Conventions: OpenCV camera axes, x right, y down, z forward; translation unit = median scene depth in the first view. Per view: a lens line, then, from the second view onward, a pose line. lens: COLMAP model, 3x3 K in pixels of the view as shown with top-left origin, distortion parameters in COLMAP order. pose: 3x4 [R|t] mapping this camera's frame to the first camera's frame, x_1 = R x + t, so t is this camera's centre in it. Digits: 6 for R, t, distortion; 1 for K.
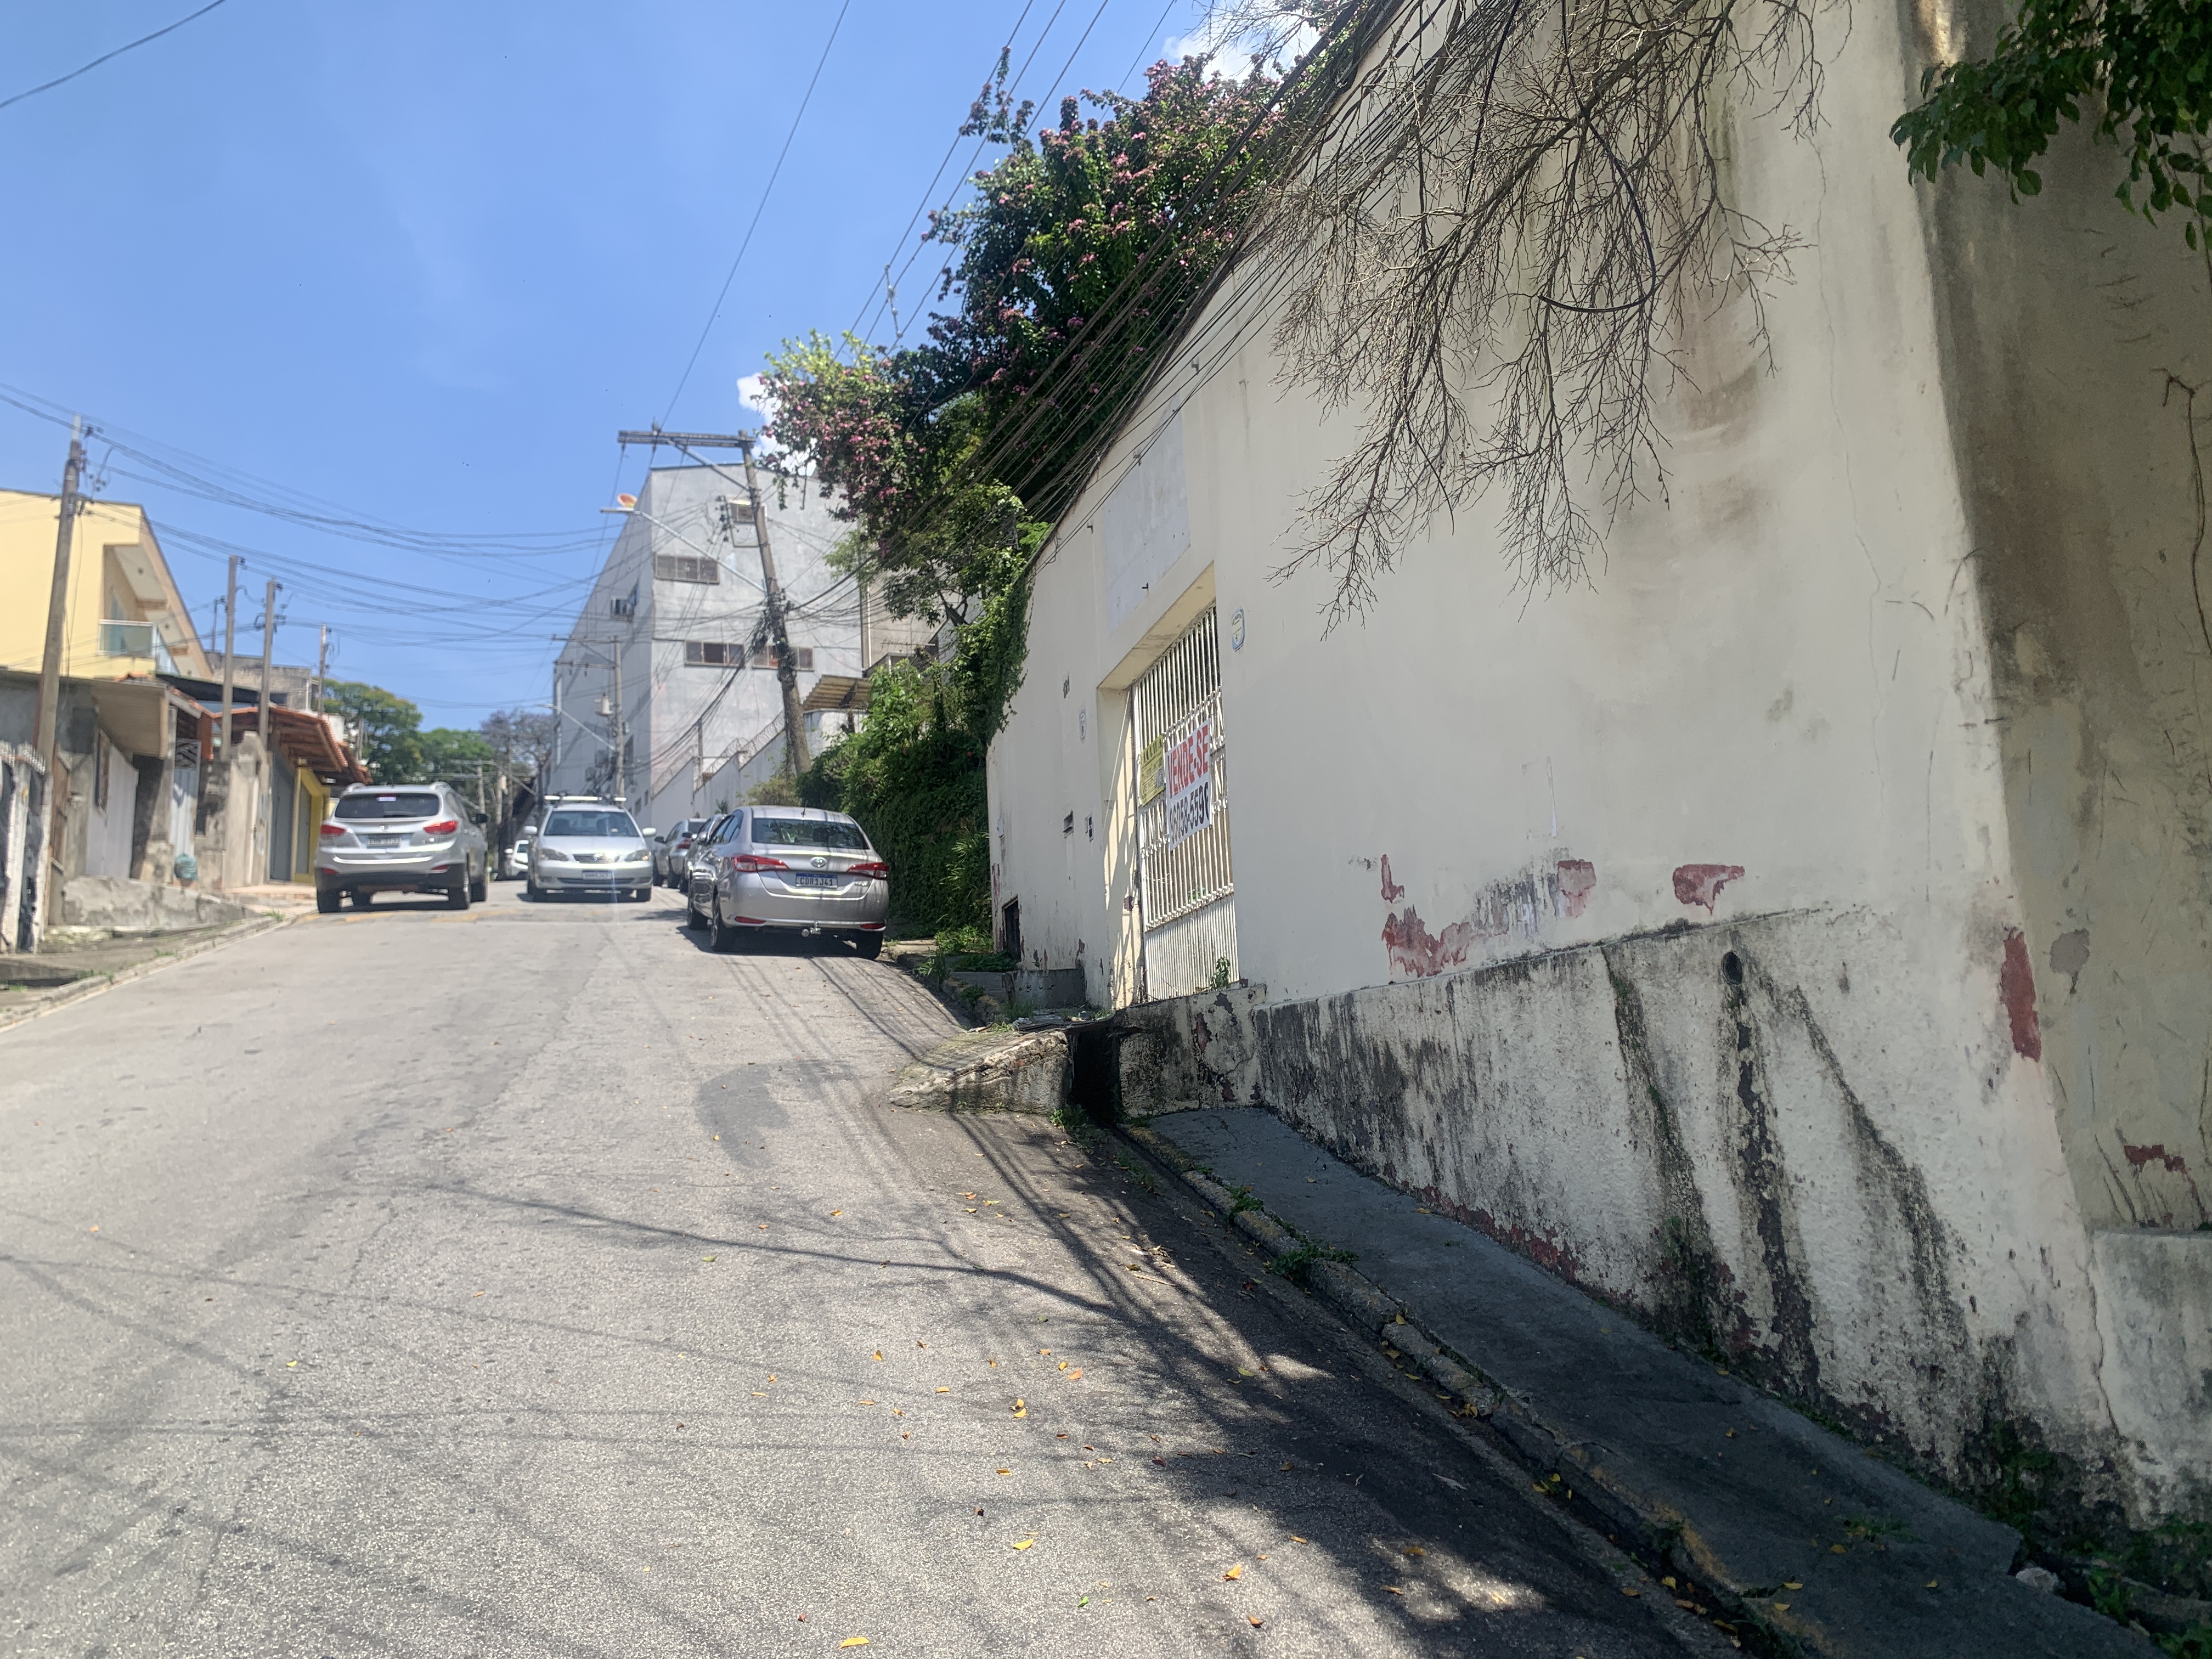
lens RADIAL K [[1672.0, 0, 1106.5], [0, 1672.0, 831.7], [0, 0, 1]] dist [0.020579, -0.003380]
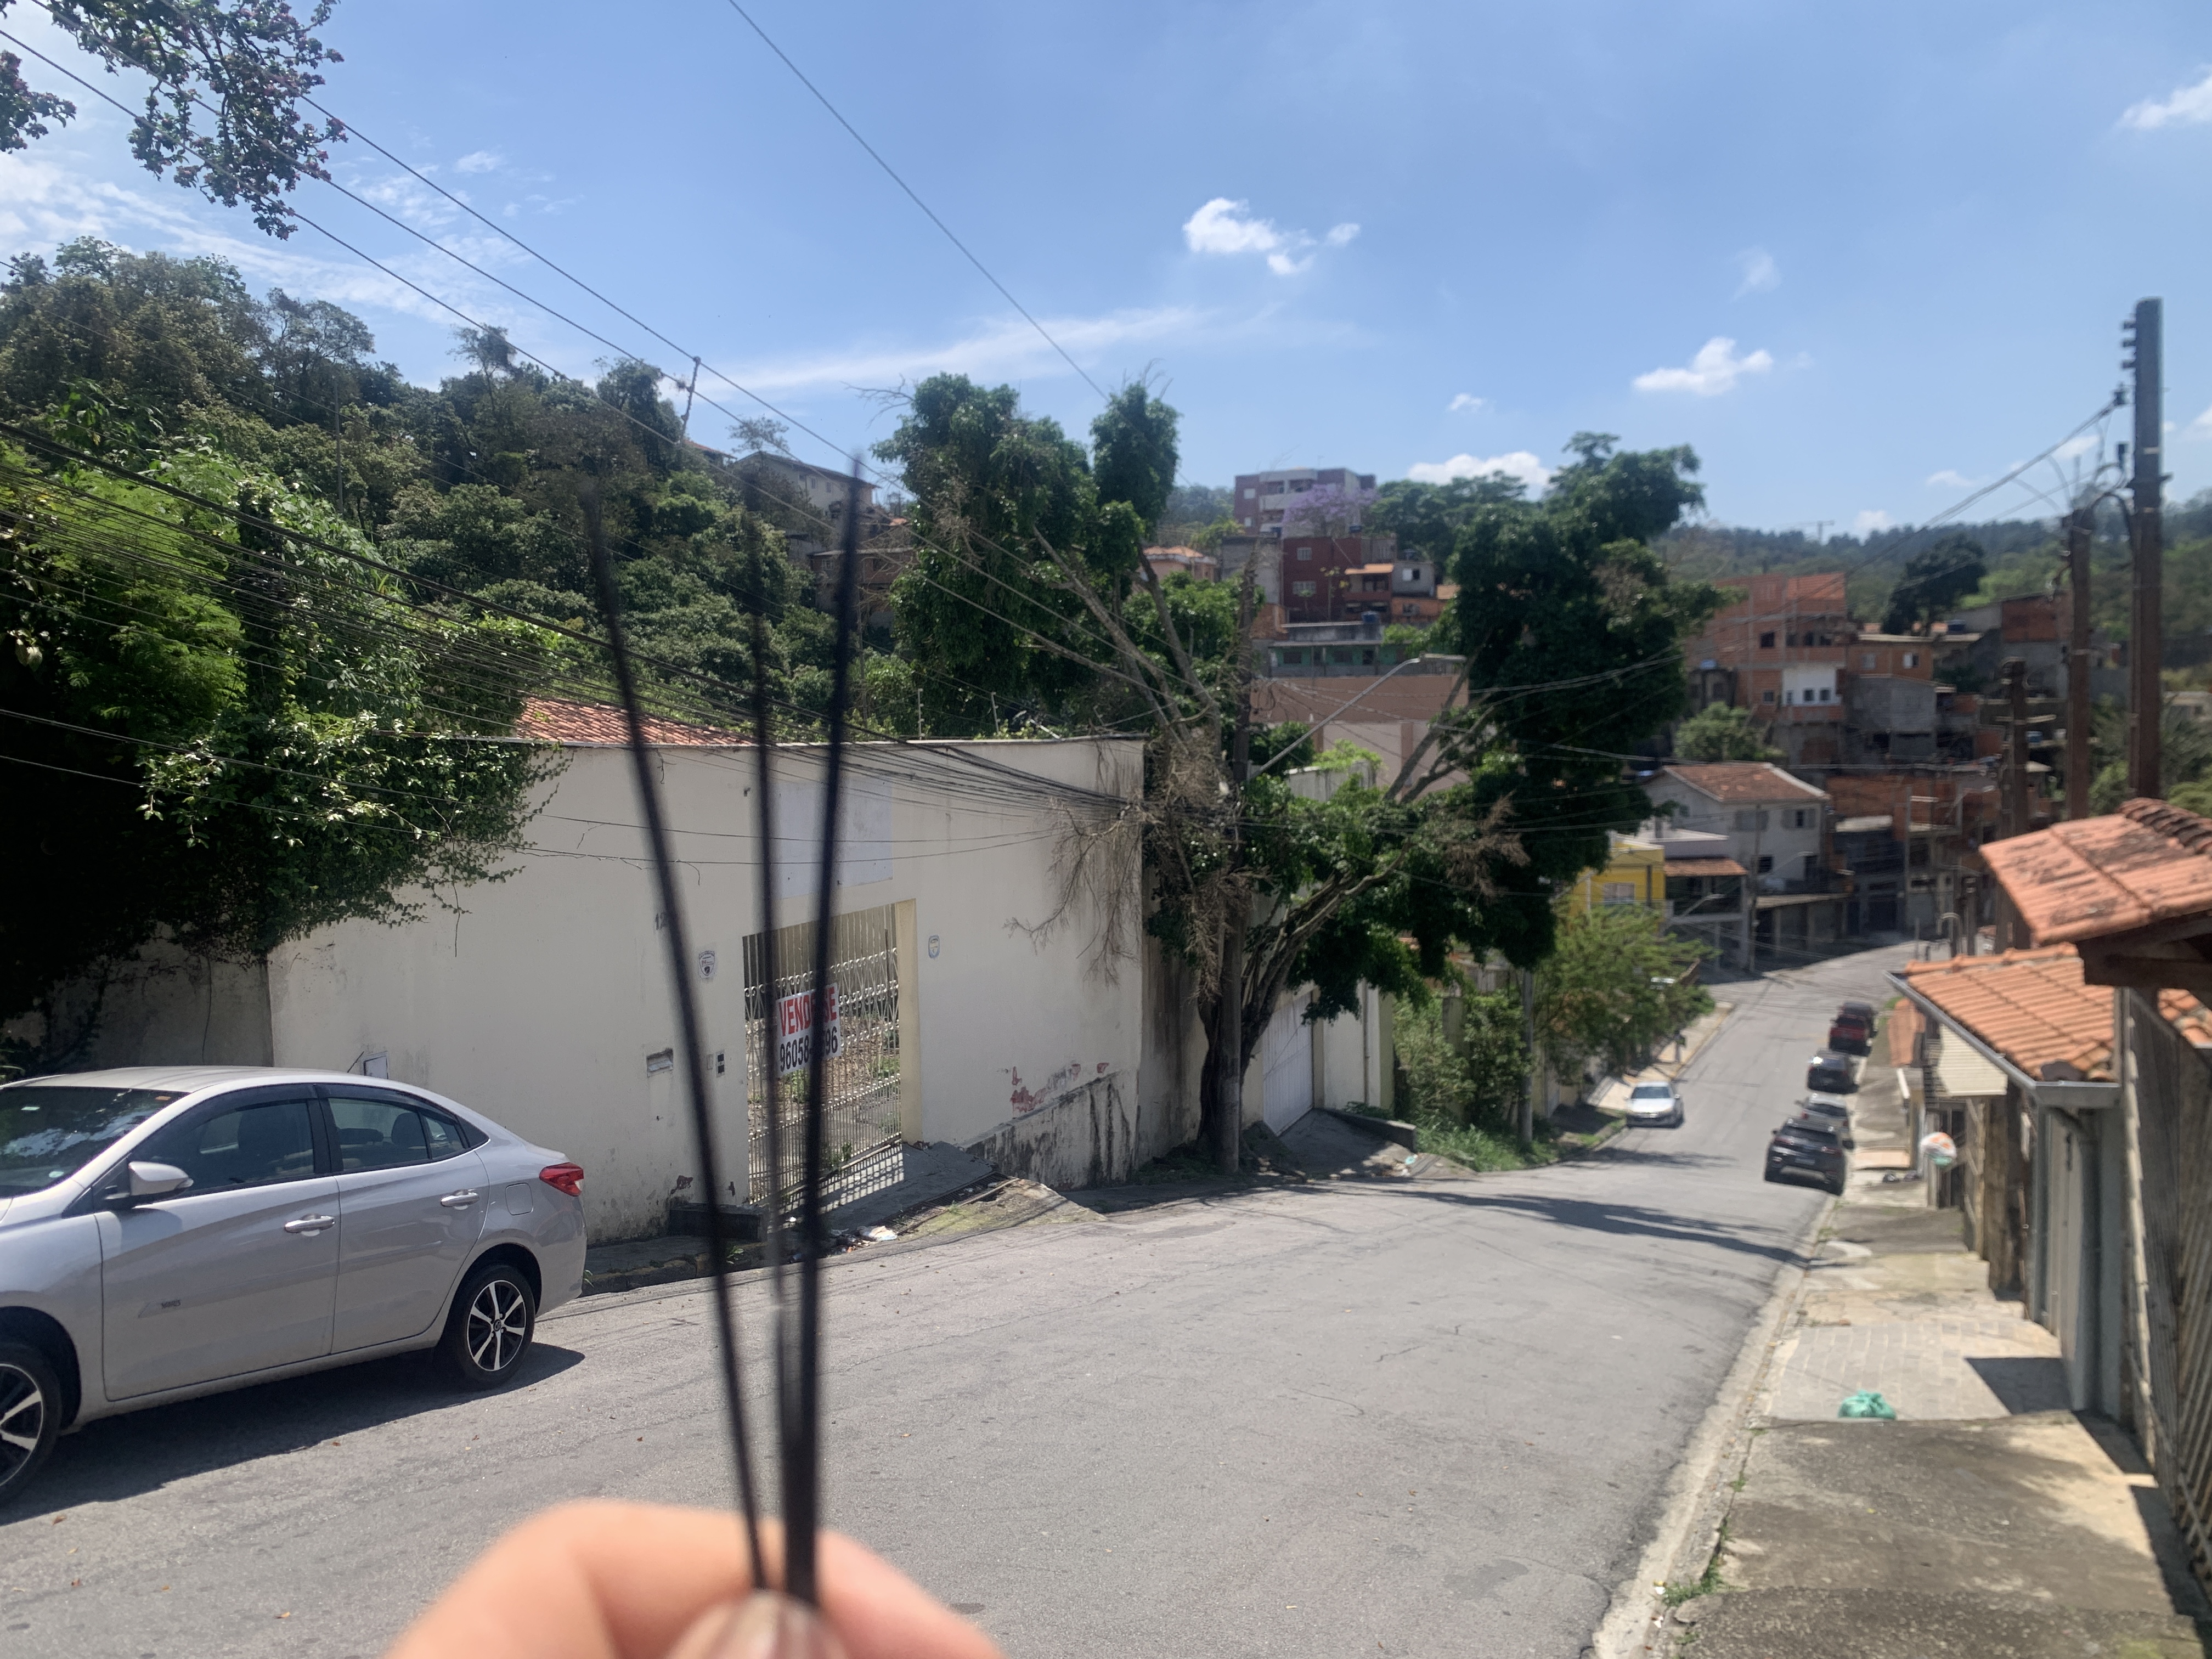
lens RADIAL K [[1666.2, 0, 1066.2], [0, 1666.2, 796.9], [0, 0, 1]] dist [0.050960, -0.042098]
pose [[-0.758840, 0.017528, 0.651042, -1.849018], [-0.068163, 0.992010, -0.106157, -0.153937], [-0.647701, -0.124933, -0.751582, 3.490181]]
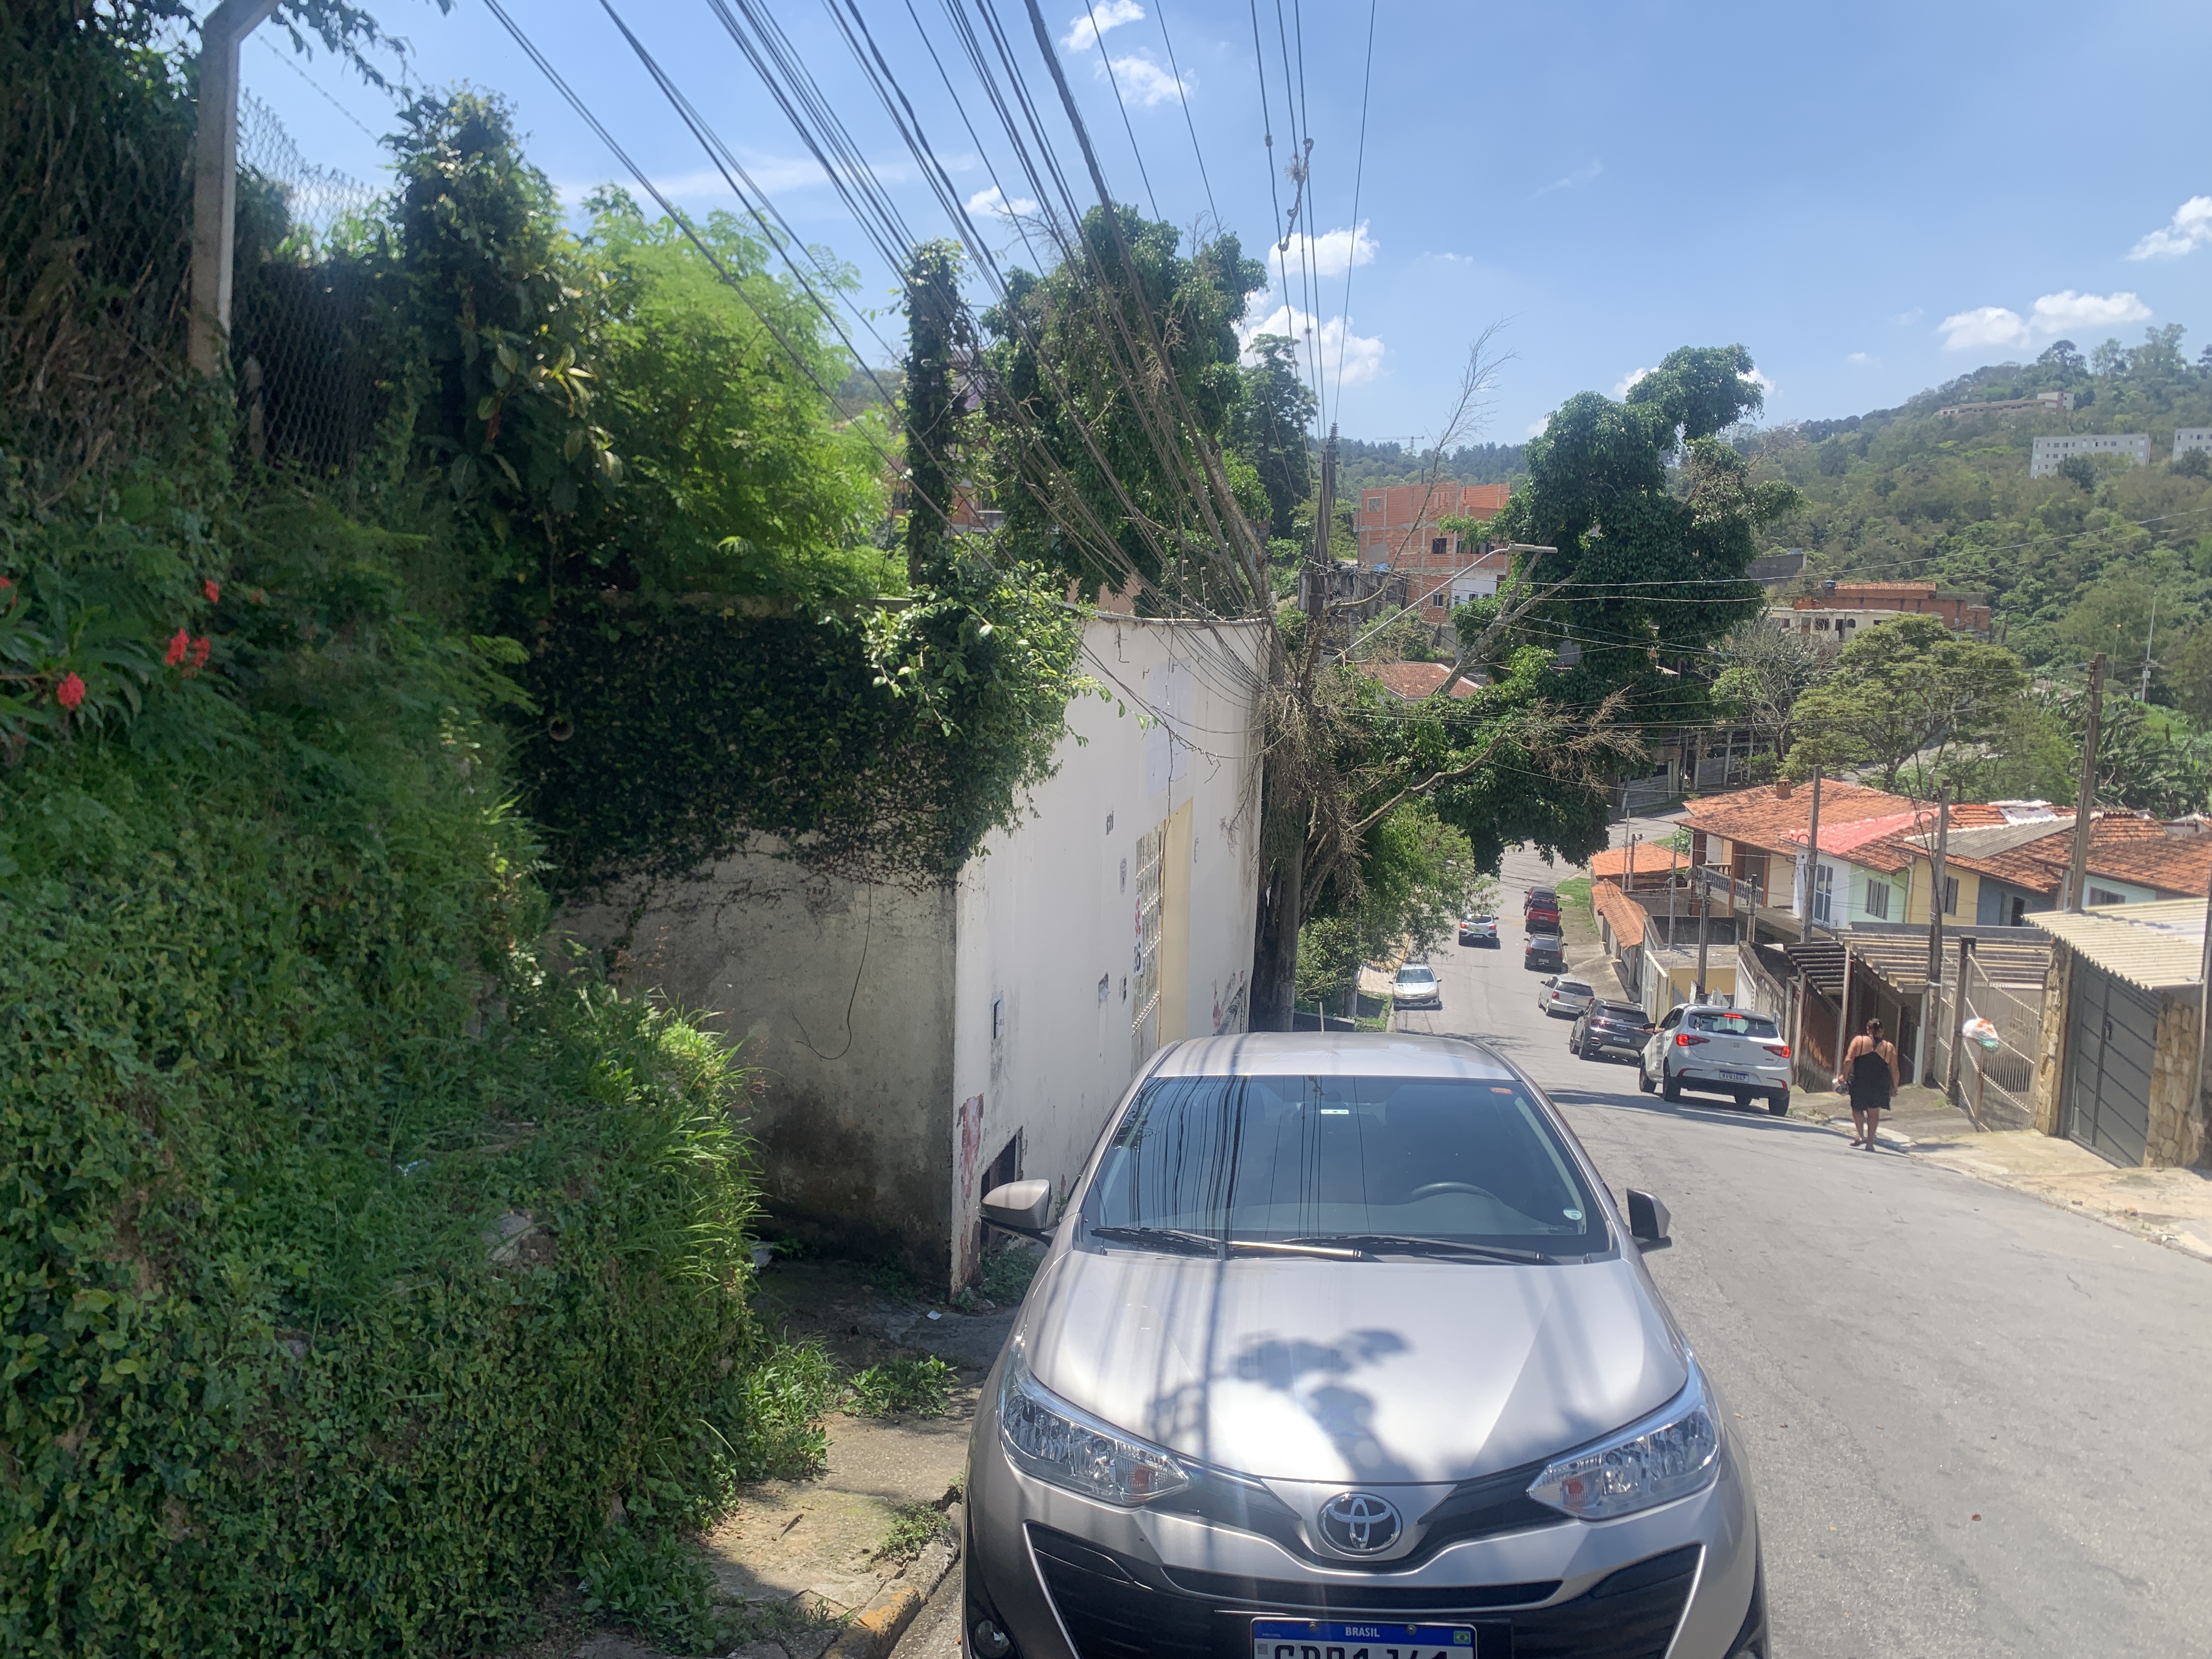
lens RADIAL K [[1691.0, 0, 1130.8], [0, 1691.0, 788.2], [0, 0, 1]] dist [0.022118, -0.004331]
pose [[-0.903032, -0.025538, 0.428814, -0.715500], [-0.057927, 0.996353, -0.062649, -0.109927], [-0.425650, -0.081414, -0.901218, 3.873721]]
